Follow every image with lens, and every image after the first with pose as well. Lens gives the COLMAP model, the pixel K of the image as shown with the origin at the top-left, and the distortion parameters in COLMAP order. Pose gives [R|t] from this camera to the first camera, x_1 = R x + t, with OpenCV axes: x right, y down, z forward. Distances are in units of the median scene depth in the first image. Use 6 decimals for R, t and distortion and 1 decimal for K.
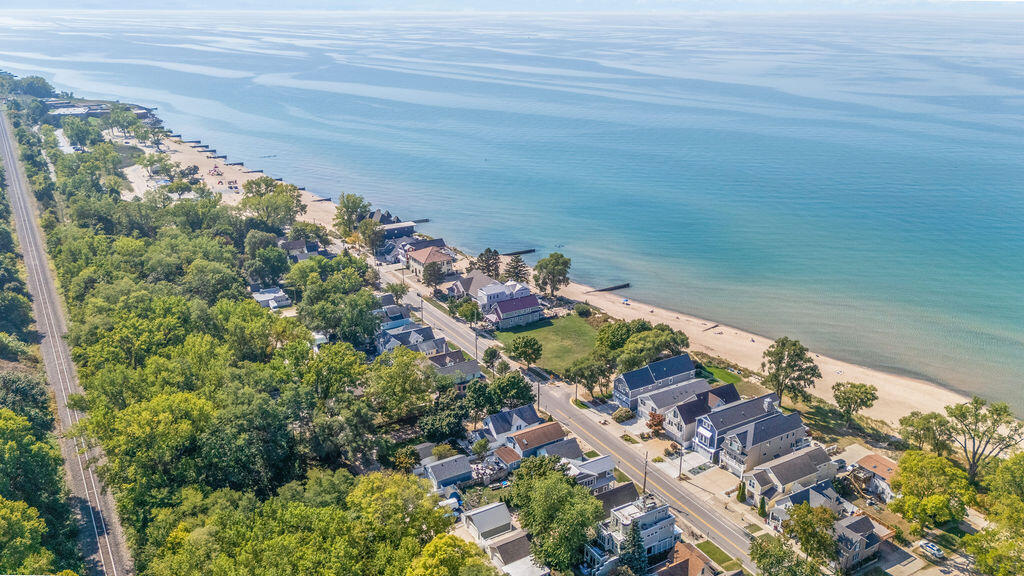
lens RADIAL K [[750.7, 0, 512.0], [0, 750.7, 288.0], [0, 0, 1]] dist [0.101948, -0.123857]
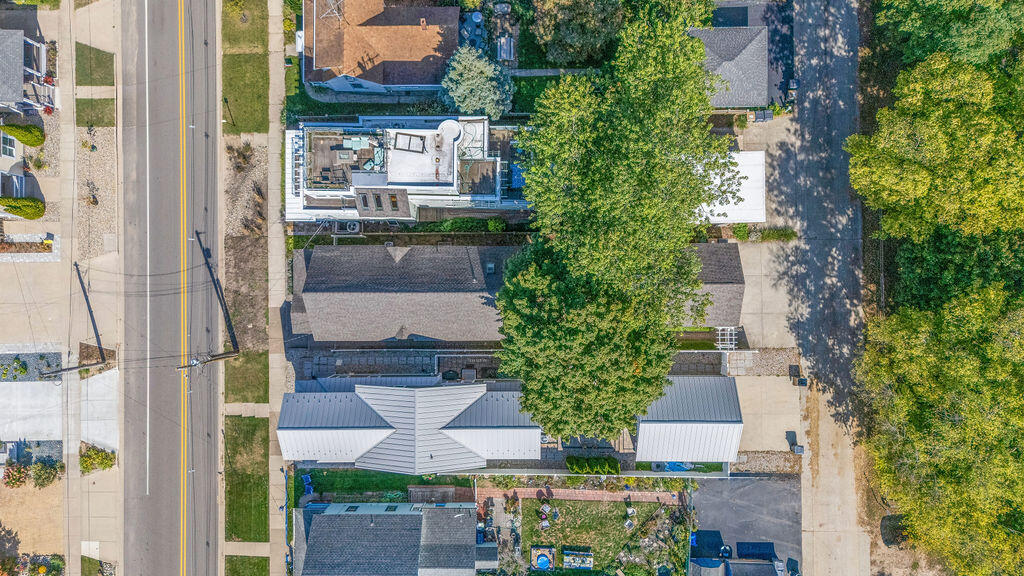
lens RADIAL K [[750.7, 0, 512.0], [0, 750.7, 288.0], [0, 0, 1]] dist [0.101948, -0.123857]
pose [[-0.862568, -0.505924, 0.004144, 0.061189], [0.175743, -0.291929, 0.940155, -0.048779], [-0.474437, 0.811676, 0.340721, 0.682730]]
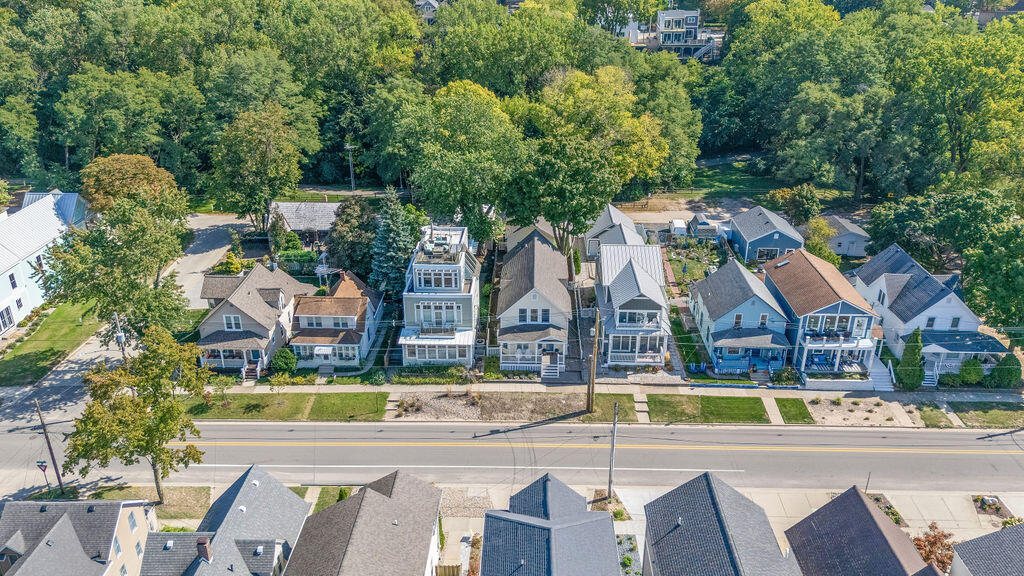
lens RADIAL K [[750.7, 0, 512.0], [0, 750.7, 288.0], [0, 0, 1]] dist [0.101948, -0.123857]
pose [[-0.534707, 0.355589, -0.766580, 0.423663], [-0.284058, 0.778732, 0.559363, 0.003189], [0.795864, 0.516849, -0.315385, 0.930536]]
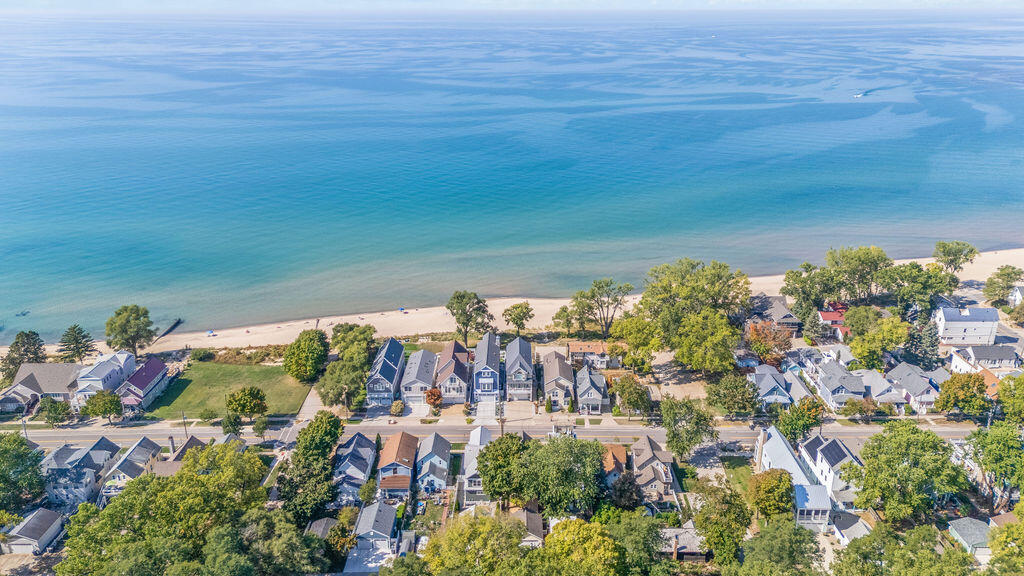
lens RADIAL K [[750.7, 0, 512.0], [0, 750.7, 288.0], [0, 0, 1]] dist [0.101948, -0.123857]
pose [[0.522466, -0.297214, 0.799183, -0.563037], [0.298033, 0.941818, 0.155420, -0.102326], [-0.798878, 0.156981, 0.580647, 0.266915]]
